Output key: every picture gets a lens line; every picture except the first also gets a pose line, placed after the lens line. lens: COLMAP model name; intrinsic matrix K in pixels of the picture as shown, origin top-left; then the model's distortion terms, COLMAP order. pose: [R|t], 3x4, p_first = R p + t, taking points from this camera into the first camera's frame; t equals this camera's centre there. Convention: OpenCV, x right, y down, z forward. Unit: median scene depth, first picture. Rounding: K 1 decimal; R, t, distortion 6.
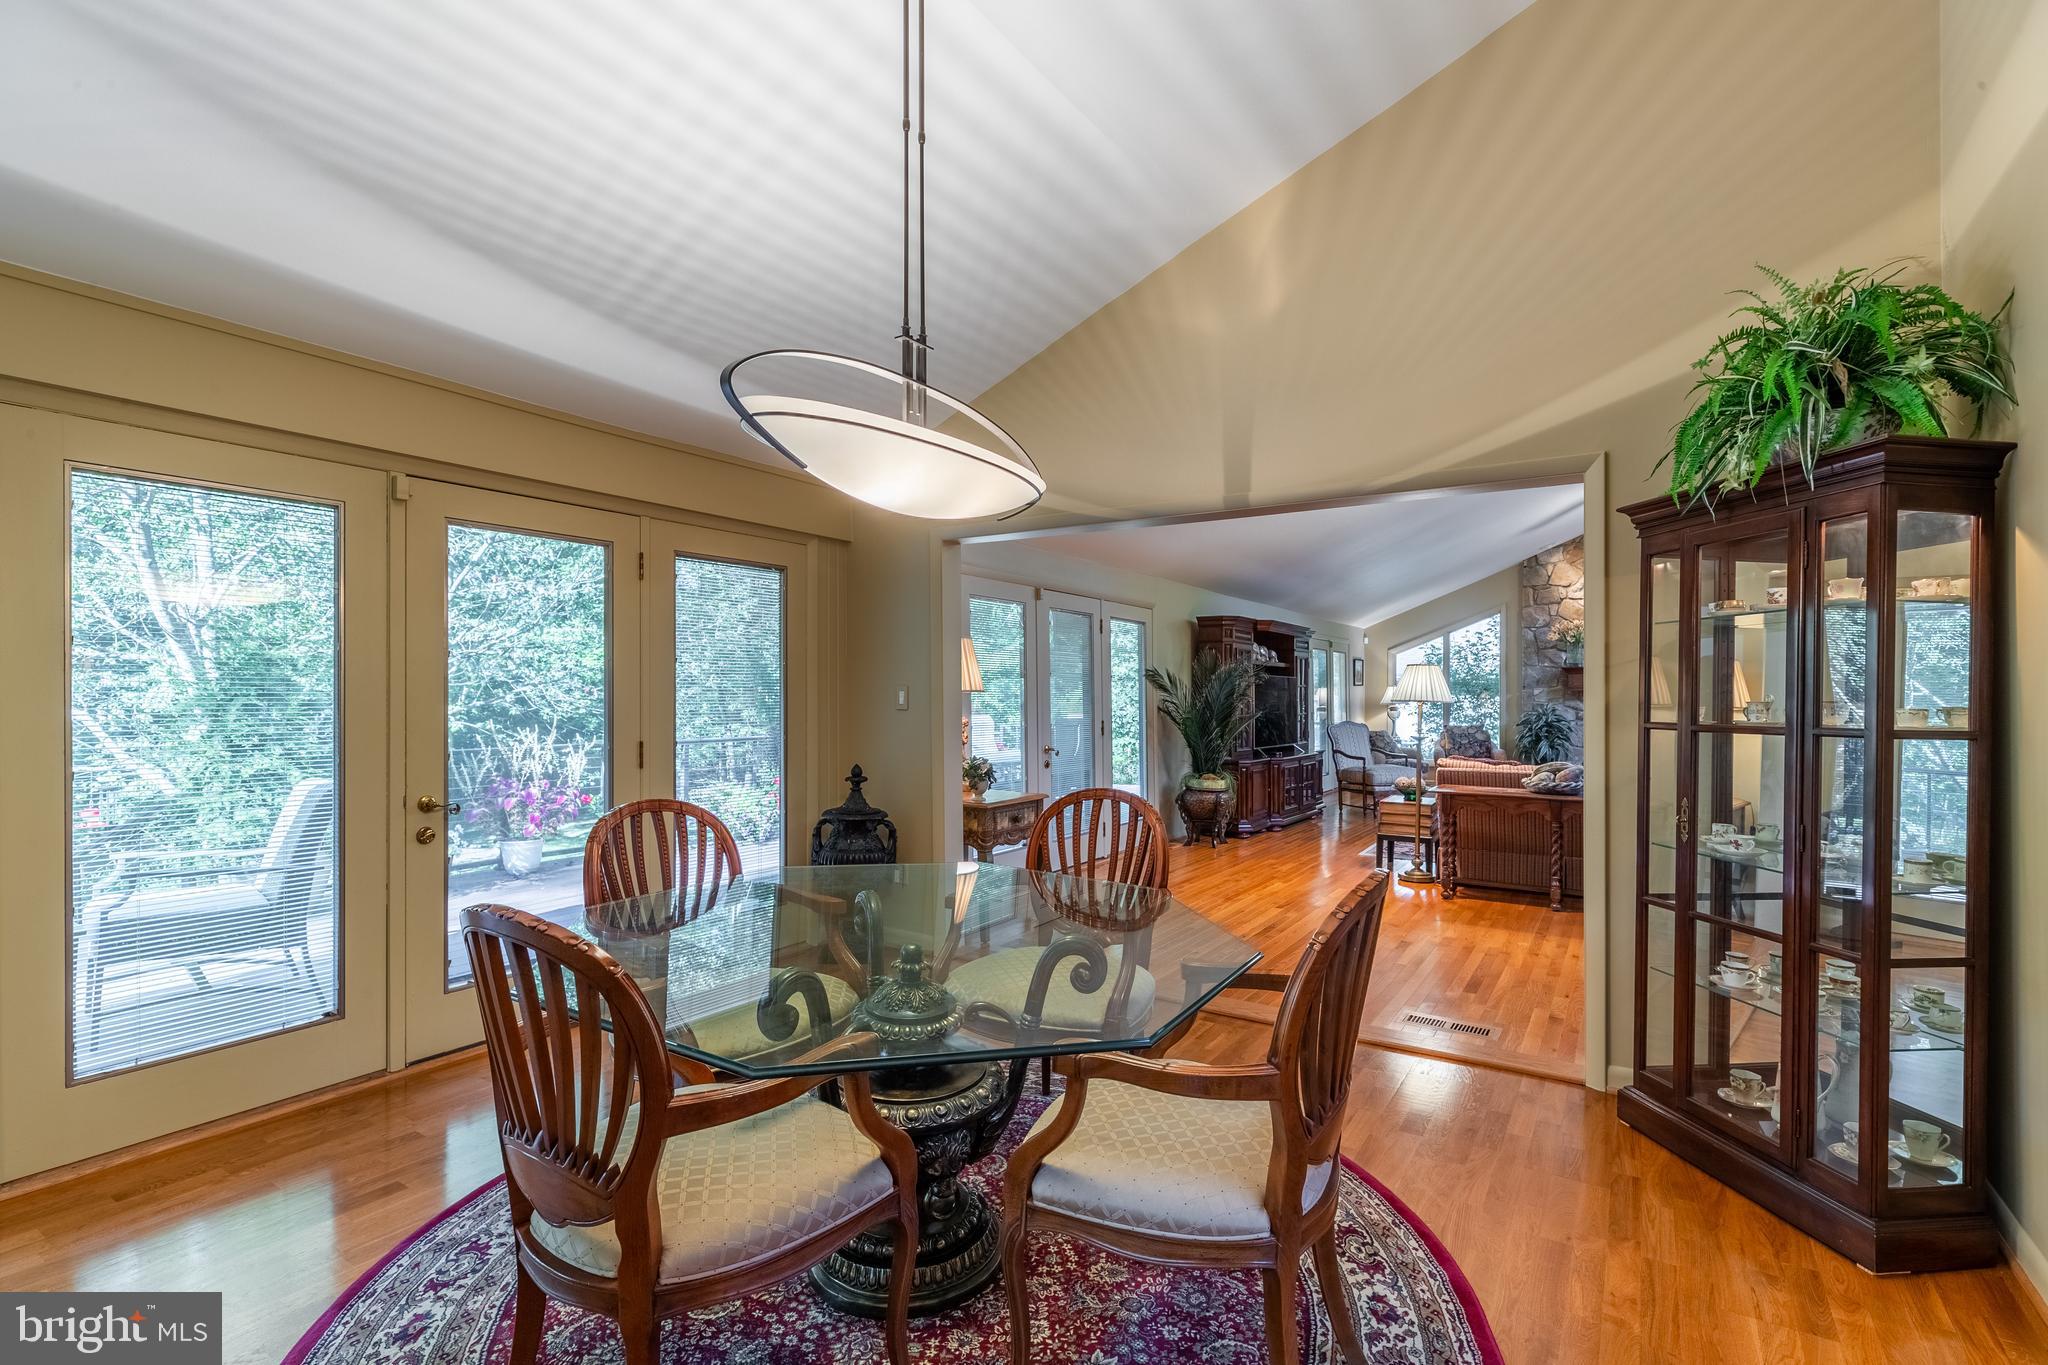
lens RADIAL K [[946.8, 0, 1016.5], [0, 946.8, 678.9], [0, 0, 1]] dist [0.003469, -0.000443]
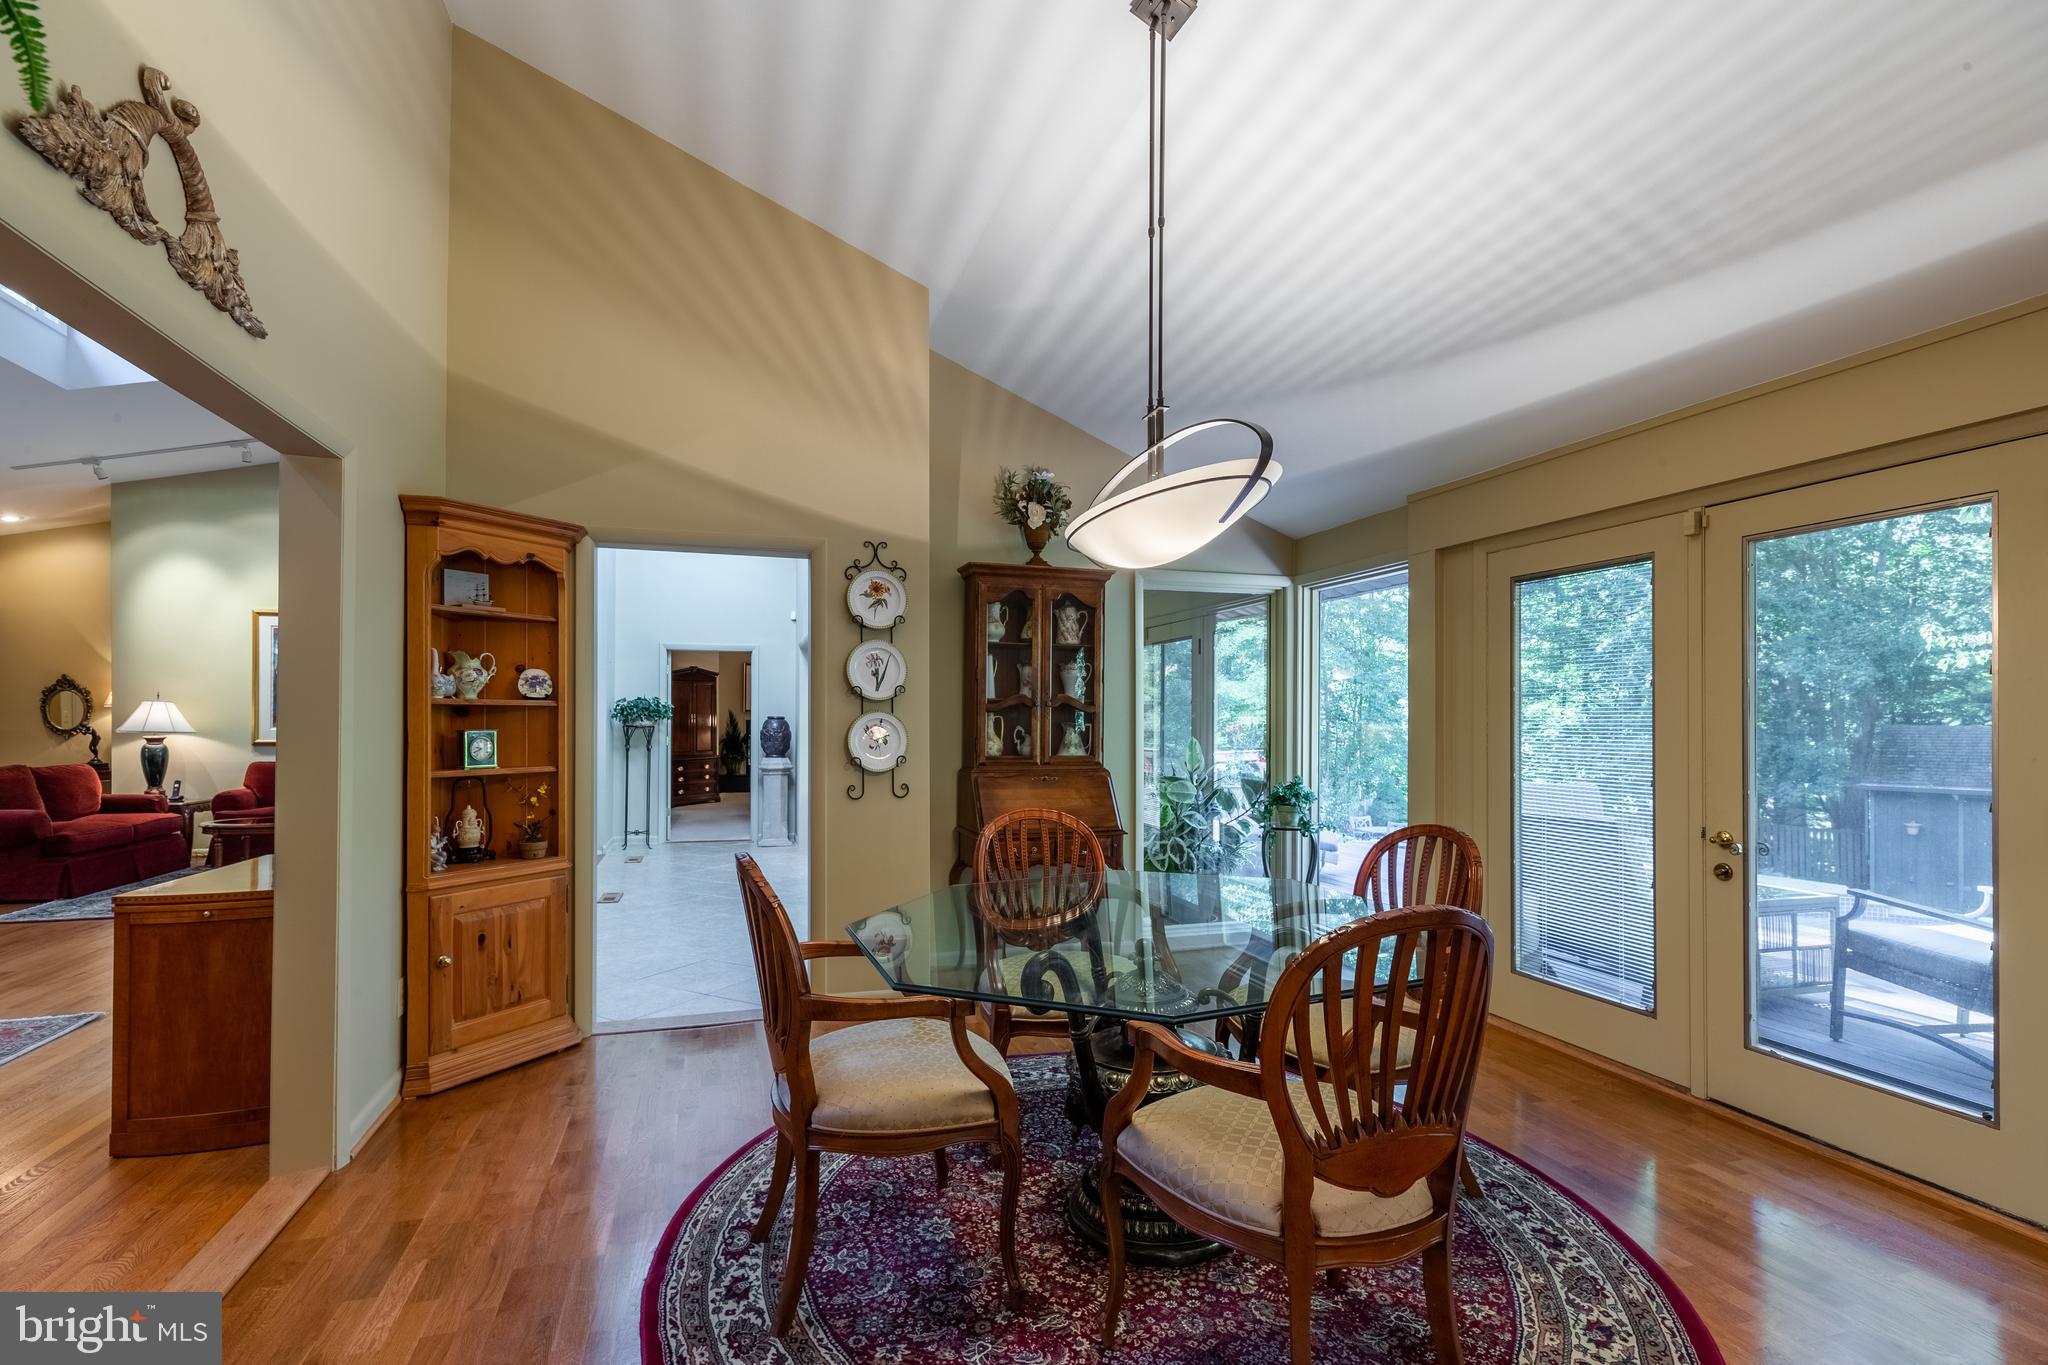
lens RADIAL K [[946.8, 0, 1016.6], [0, 946.8, 690.8], [0, 0, 1]] dist [0.003469, -0.000443]
pose [[-0.627020, -0.009665, -0.778943, 0.627757], [-0.007228, 0.999952, -0.006589, -0.007655], [0.778969, 0.001499, -0.627060, 1.135781]]
